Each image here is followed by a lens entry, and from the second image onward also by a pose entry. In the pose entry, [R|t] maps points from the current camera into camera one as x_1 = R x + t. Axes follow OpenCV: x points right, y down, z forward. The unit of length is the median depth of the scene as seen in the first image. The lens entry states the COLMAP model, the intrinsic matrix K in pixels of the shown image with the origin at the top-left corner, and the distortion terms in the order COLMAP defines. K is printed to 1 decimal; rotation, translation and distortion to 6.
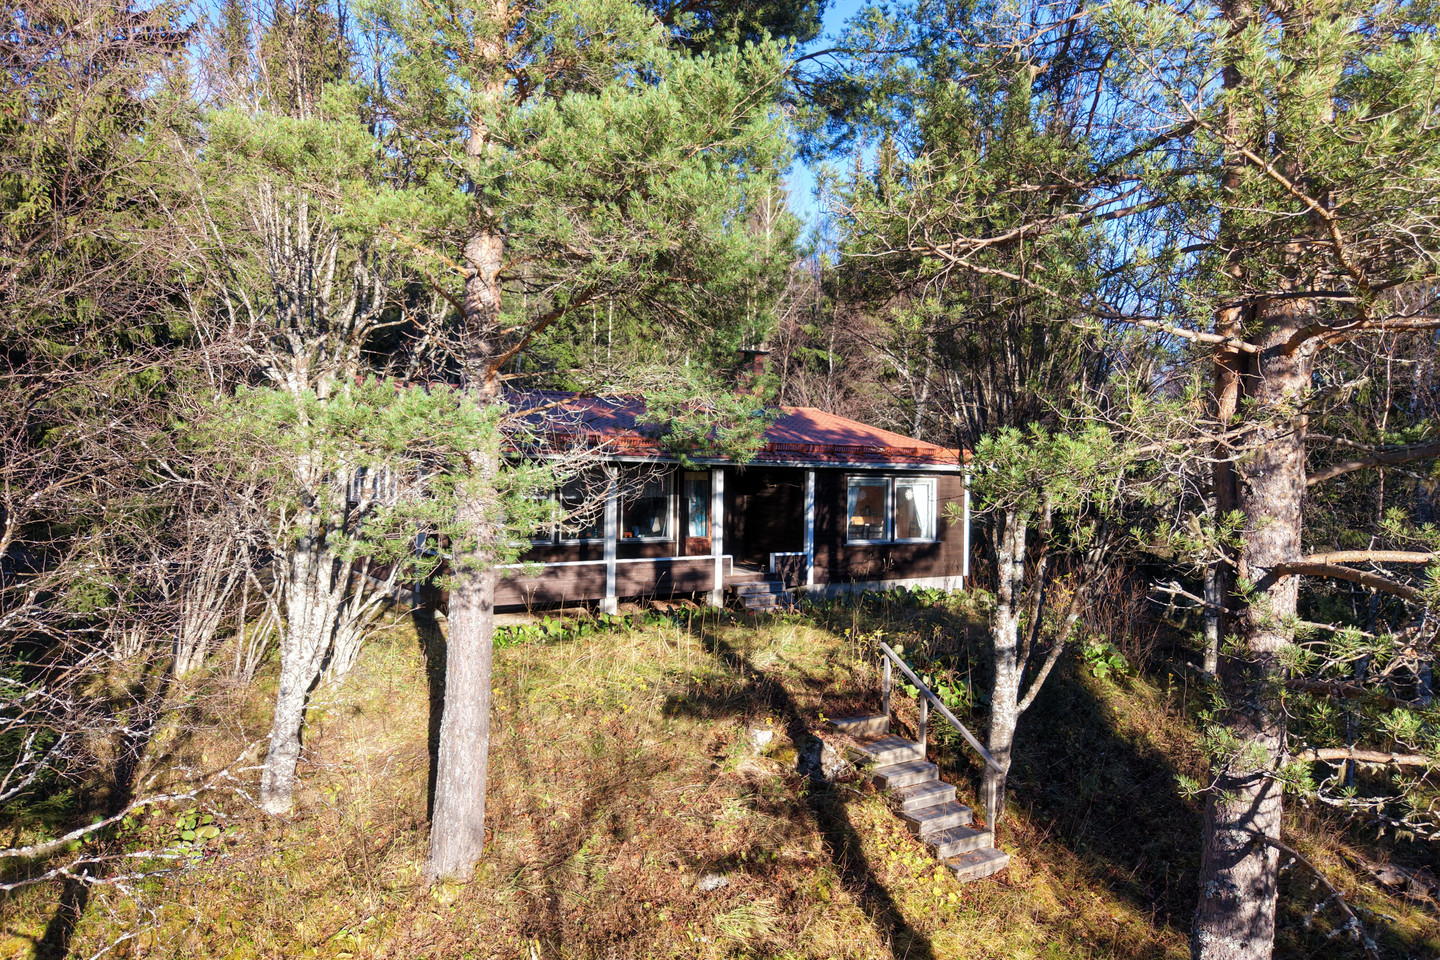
lens RADIAL K [[1018.5, 0, 722.5], [0, 1018.5, 523.9], [0, 0, 1]] dist [0.000257, -0.000638]
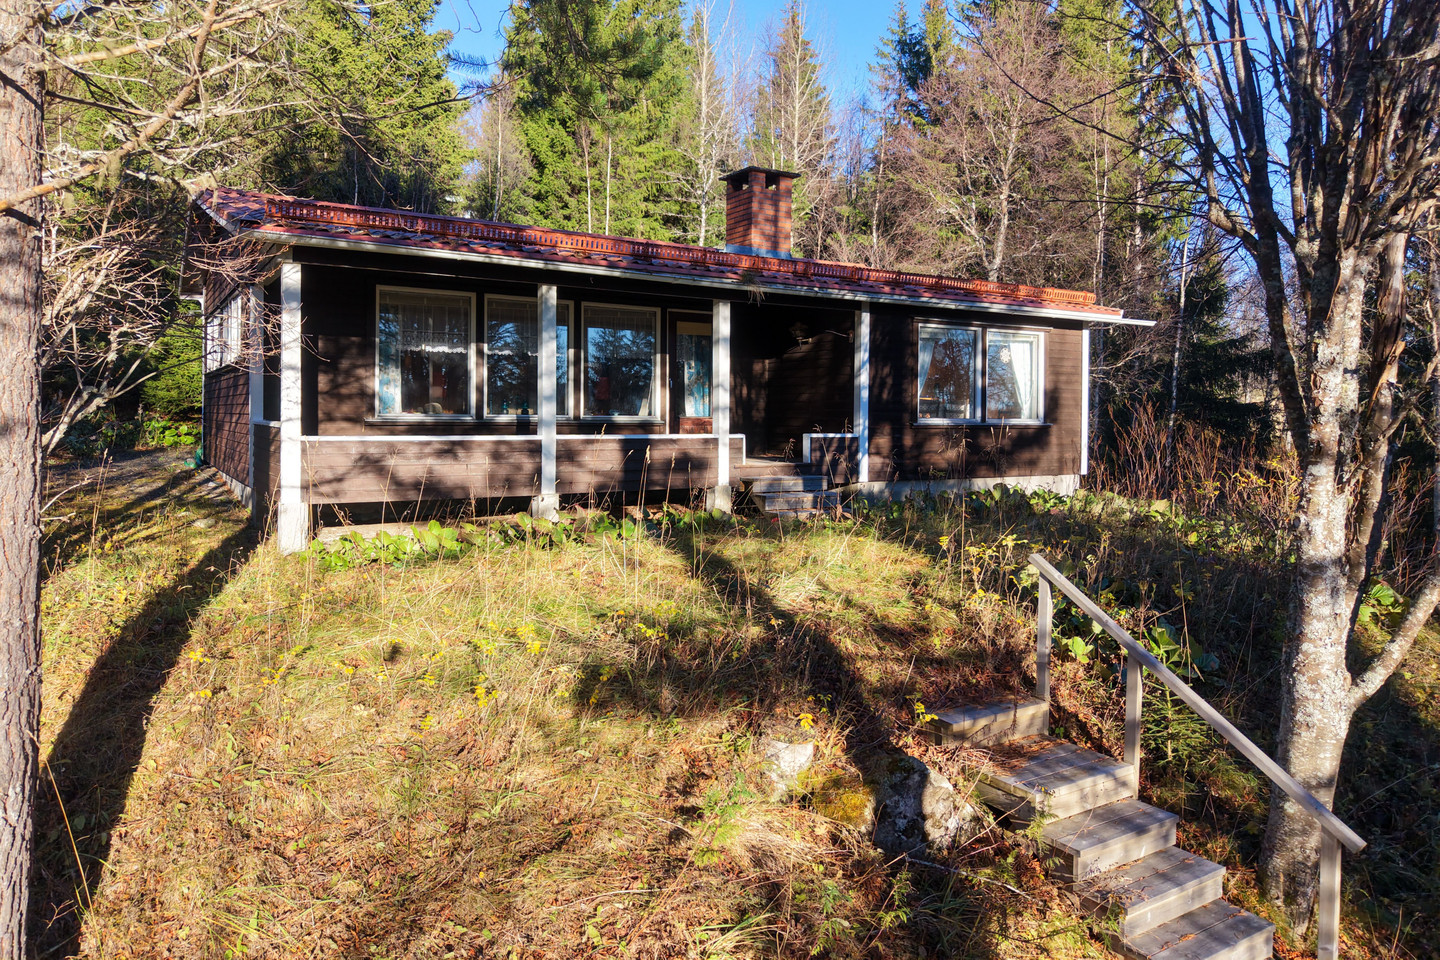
lens RADIAL K [[1037.6, 0, 720.0], [0, 1037.6, 480.0], [0, 0, 1]] dist [-0.035845, -0.003907]
pose [[0.999528, -0.003972, -0.030466, 0.016538], [0.004457, 0.999864, 0.015852, 0.060181], [0.030399, -0.015980, 0.999410, 0.411742]]
